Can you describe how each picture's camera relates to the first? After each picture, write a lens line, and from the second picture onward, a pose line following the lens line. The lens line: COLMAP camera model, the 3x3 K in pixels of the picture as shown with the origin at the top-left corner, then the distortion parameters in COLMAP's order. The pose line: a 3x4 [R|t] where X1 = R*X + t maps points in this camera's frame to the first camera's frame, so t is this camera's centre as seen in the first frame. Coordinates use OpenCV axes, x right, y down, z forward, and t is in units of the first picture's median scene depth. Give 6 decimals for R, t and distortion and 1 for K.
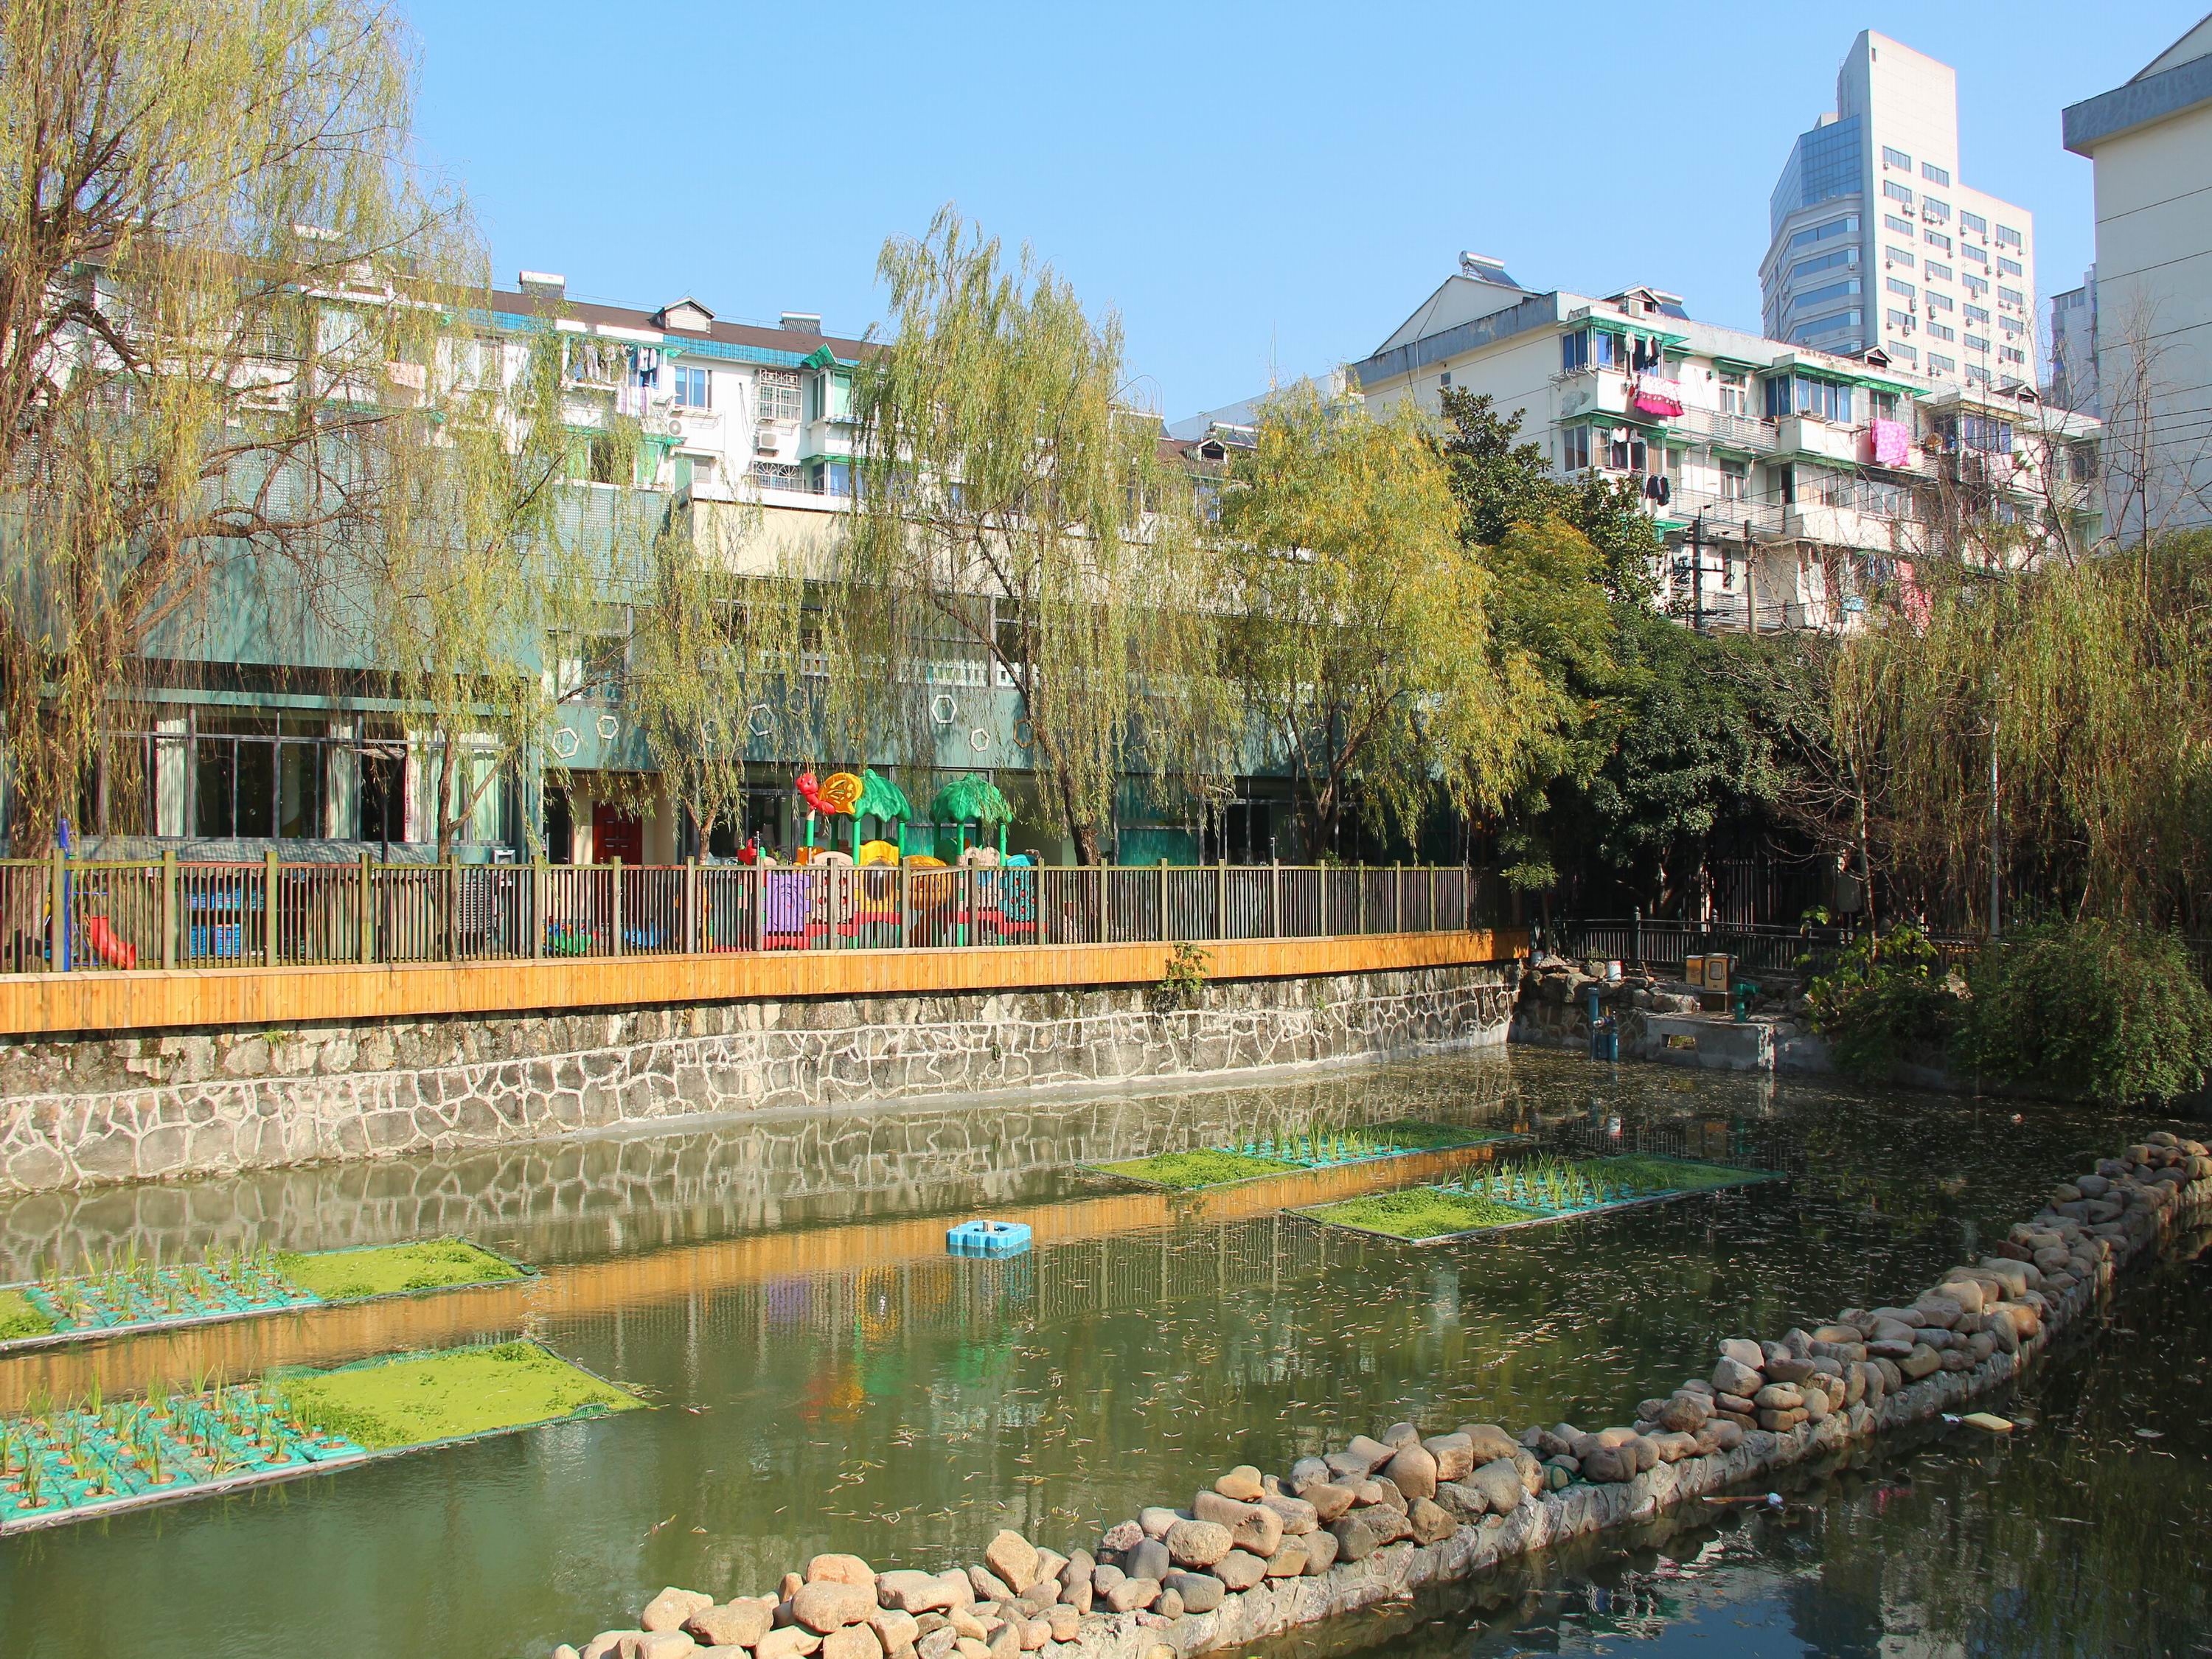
lens RADIAL K [[2044.1, 0, 1113.6], [0, 2044.1, 832.8], [0, 0, 1]] dist [-0.115657, 0.050014]
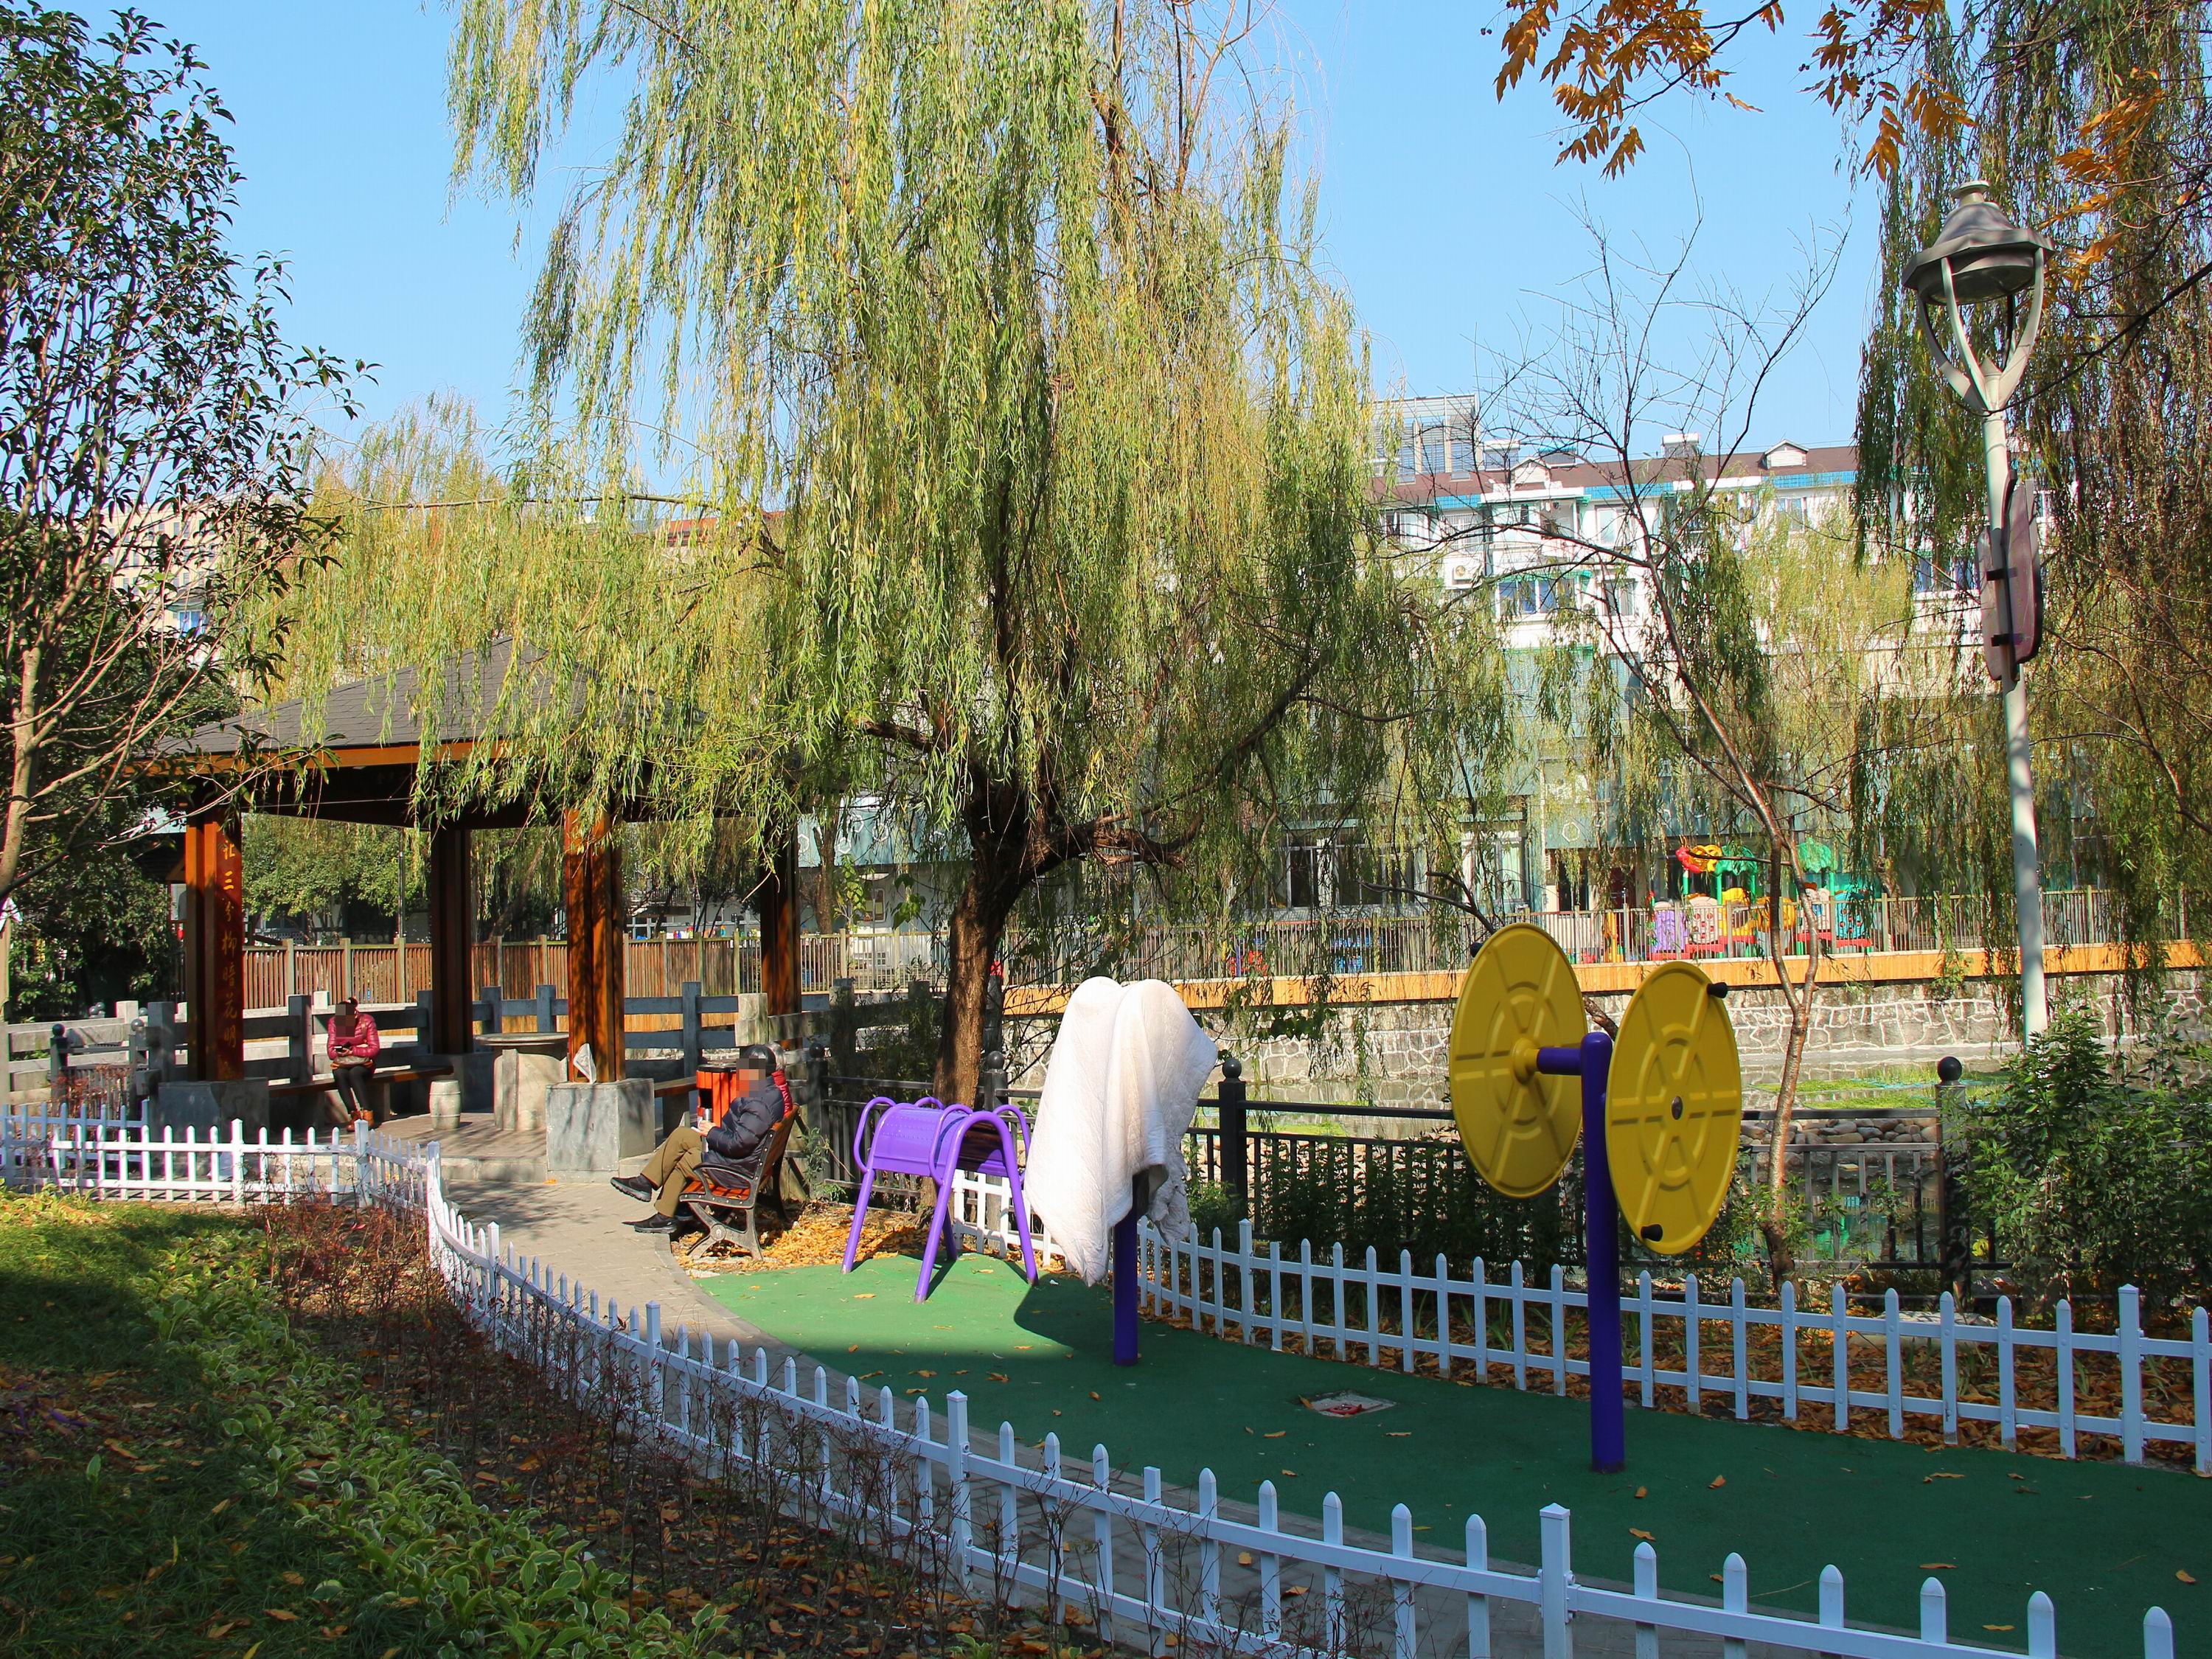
lens RADIAL K [[2044.1, 0, 1103.4], [0, 2044.1, 830.9], [0, 0, 1]] dist [-0.115657, 0.050014]
pose [[0.765548, -0.048929, -0.641516, 0.498012], [0.044937, 0.998735, -0.022549, -0.025793], [0.641808, -0.011565, 0.766778, -0.459635]]
